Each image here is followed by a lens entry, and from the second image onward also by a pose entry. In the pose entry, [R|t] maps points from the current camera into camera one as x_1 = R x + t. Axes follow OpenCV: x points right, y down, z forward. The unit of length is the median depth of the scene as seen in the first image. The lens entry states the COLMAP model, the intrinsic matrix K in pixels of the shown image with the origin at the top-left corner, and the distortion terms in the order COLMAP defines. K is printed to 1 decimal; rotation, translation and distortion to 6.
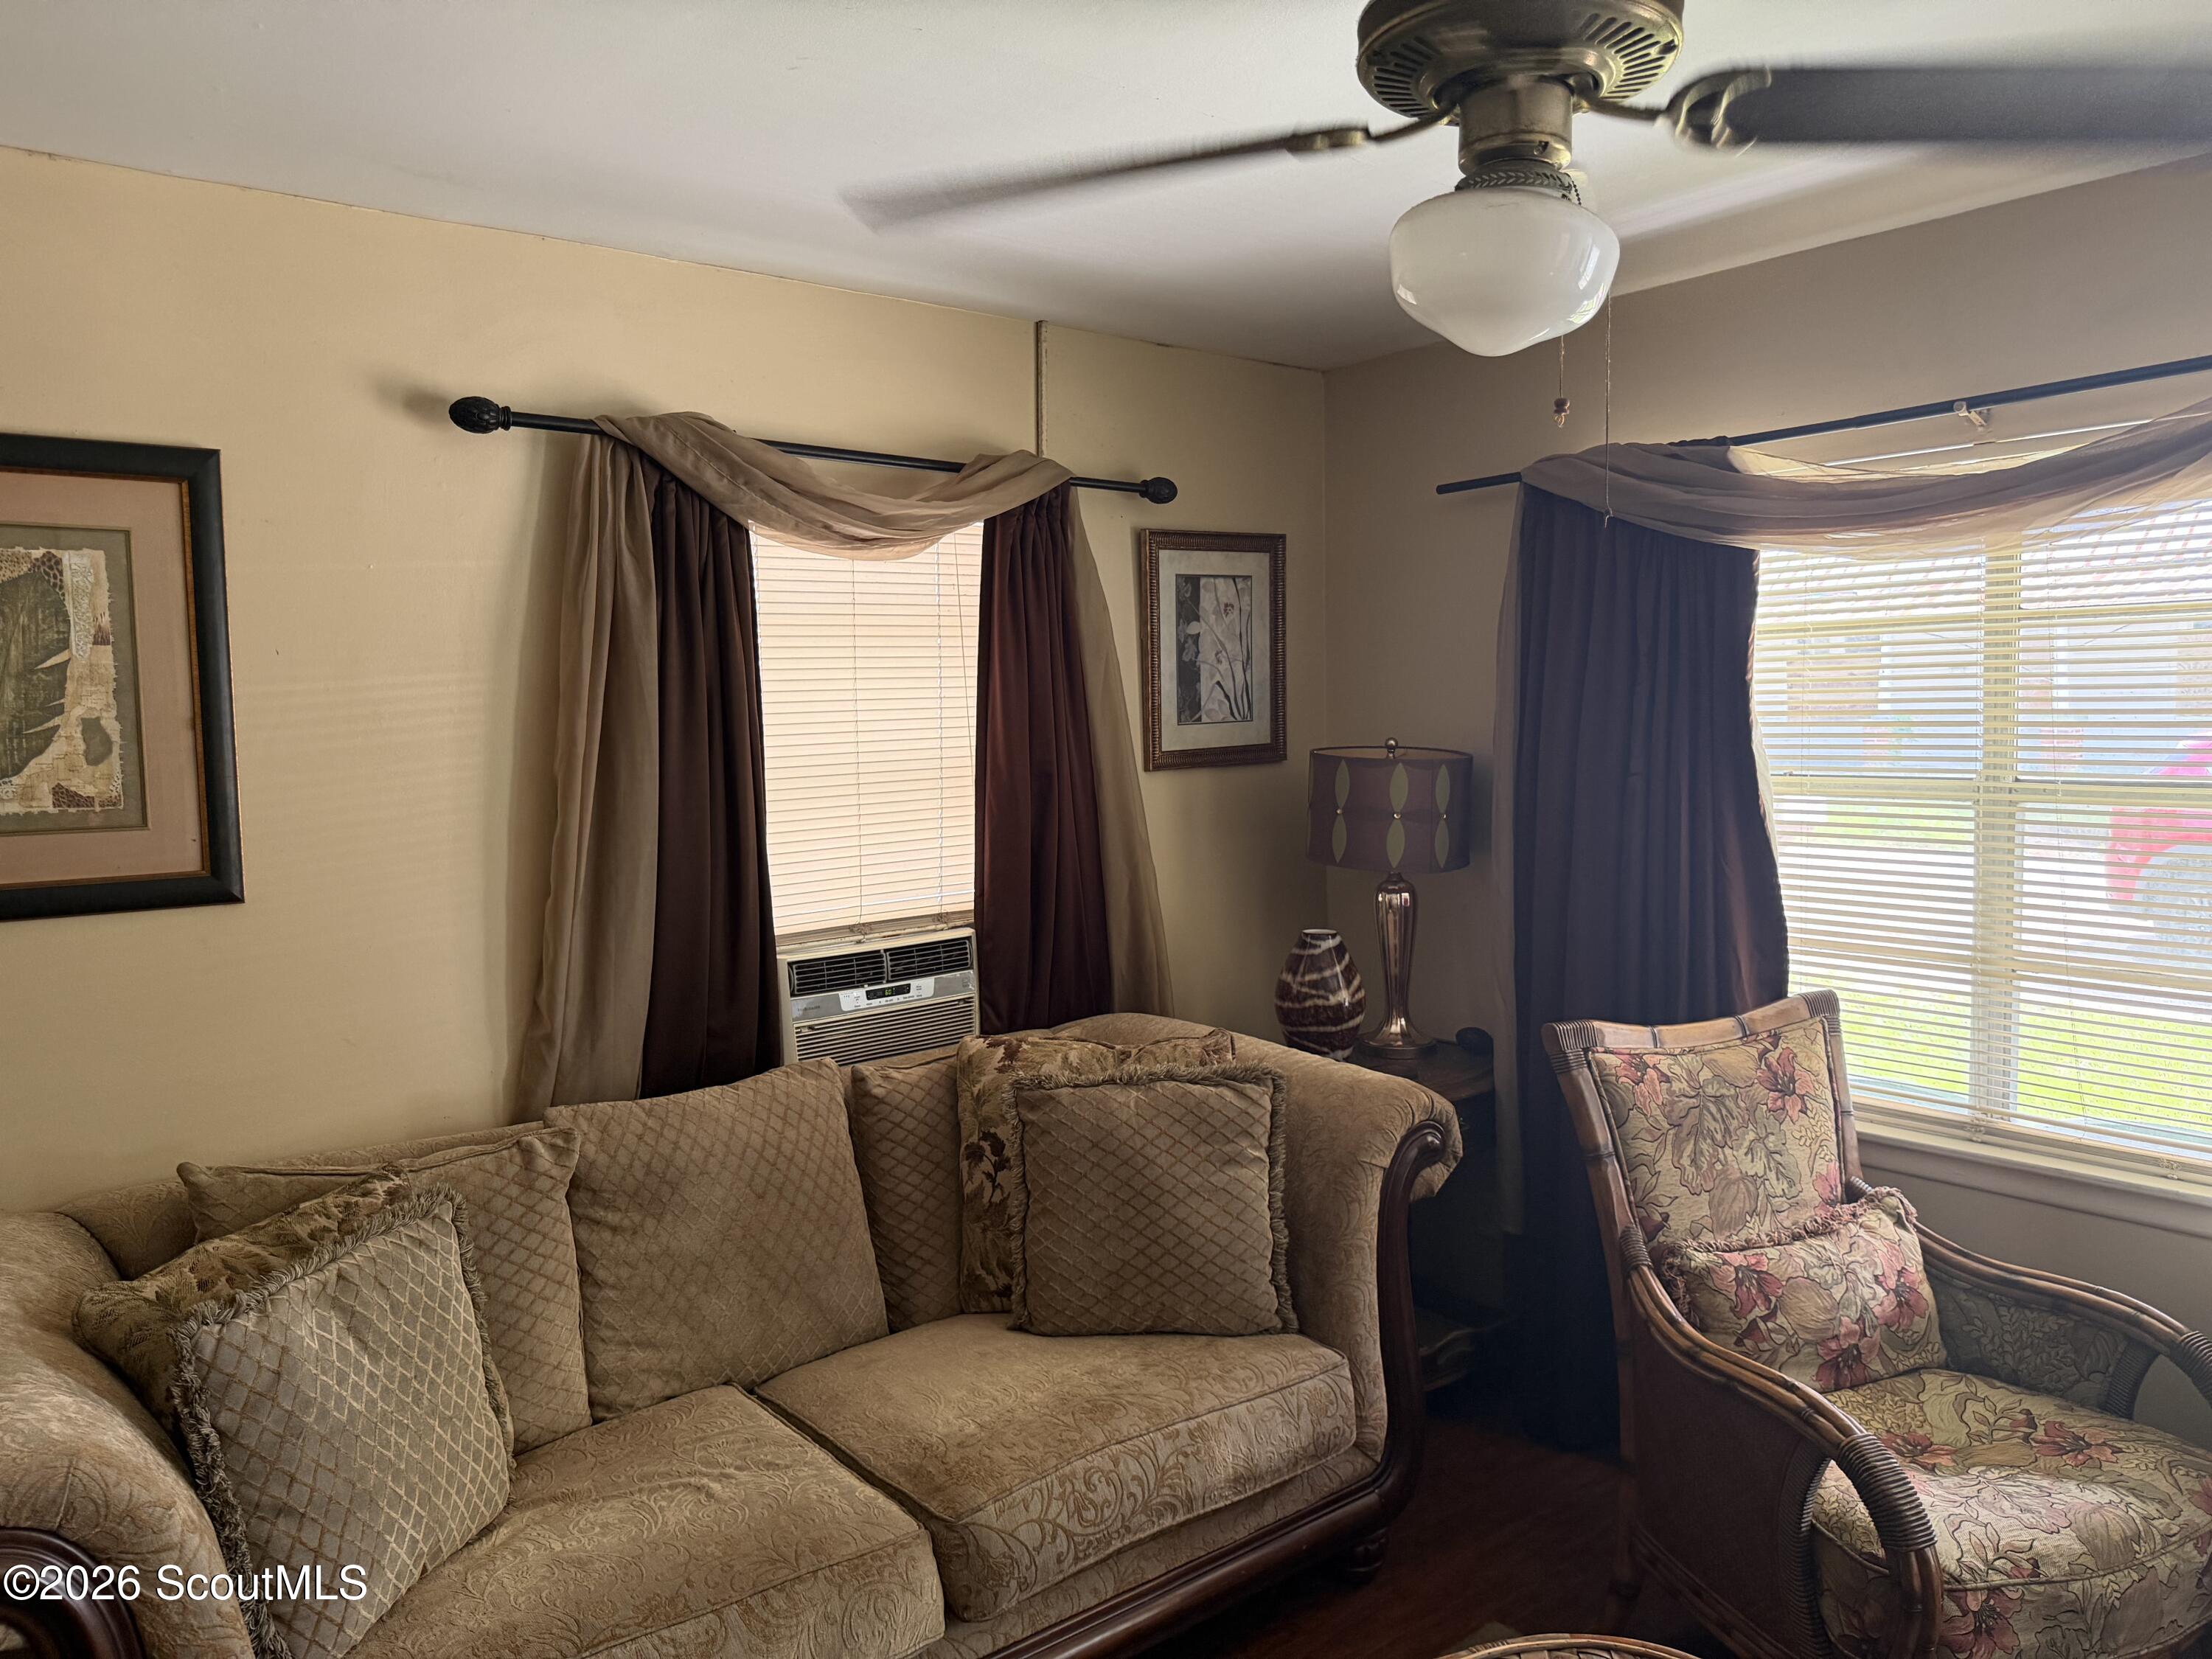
lens RADIAL K [[1541.1, 0, 1118.4], [0, 1541.1, 821.7], [0, 0, 1]] dist [0.025291, -0.047649]
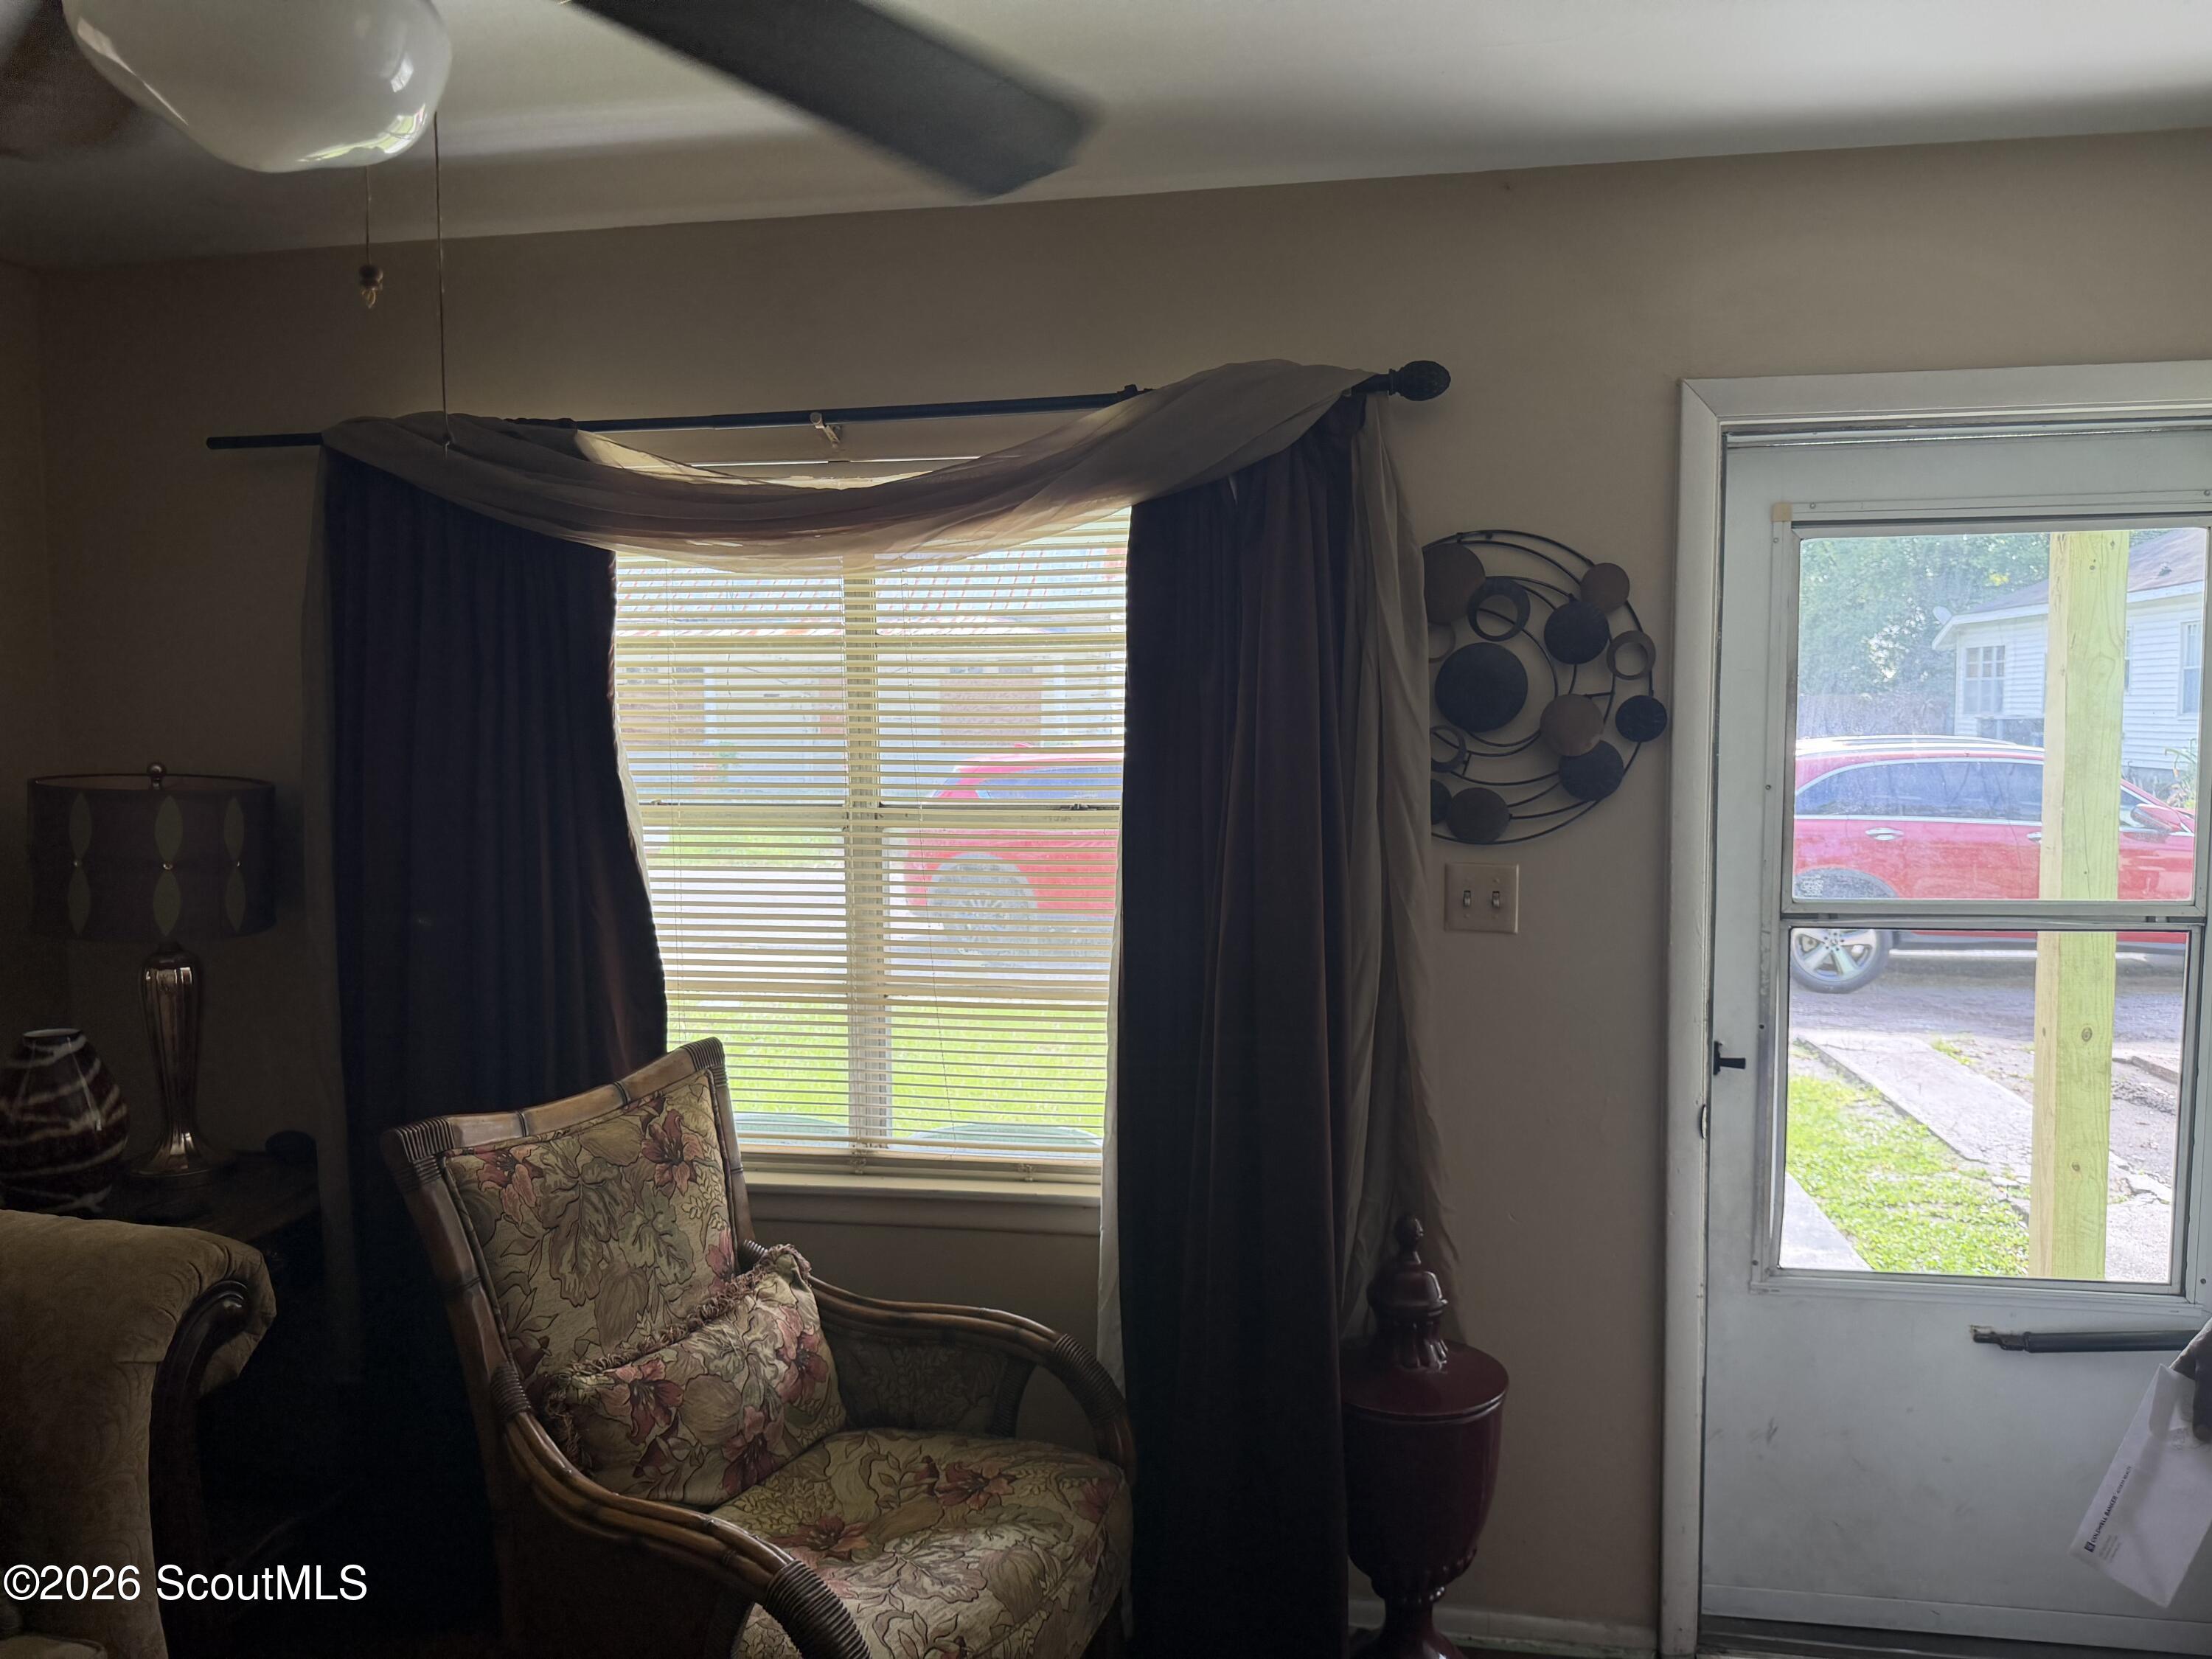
lens RADIAL K [[1541.1, 0, 1118.4], [0, 1541.1, 821.7], [0, 0, 1]] dist [0.025291, -0.047649]
pose [[0.755675, -0.035542, 0.653981, 0.050314], [0.038764, 0.999203, 0.009511, -0.020330], [-0.653798, 0.018163, 0.756451, 0.156058]]
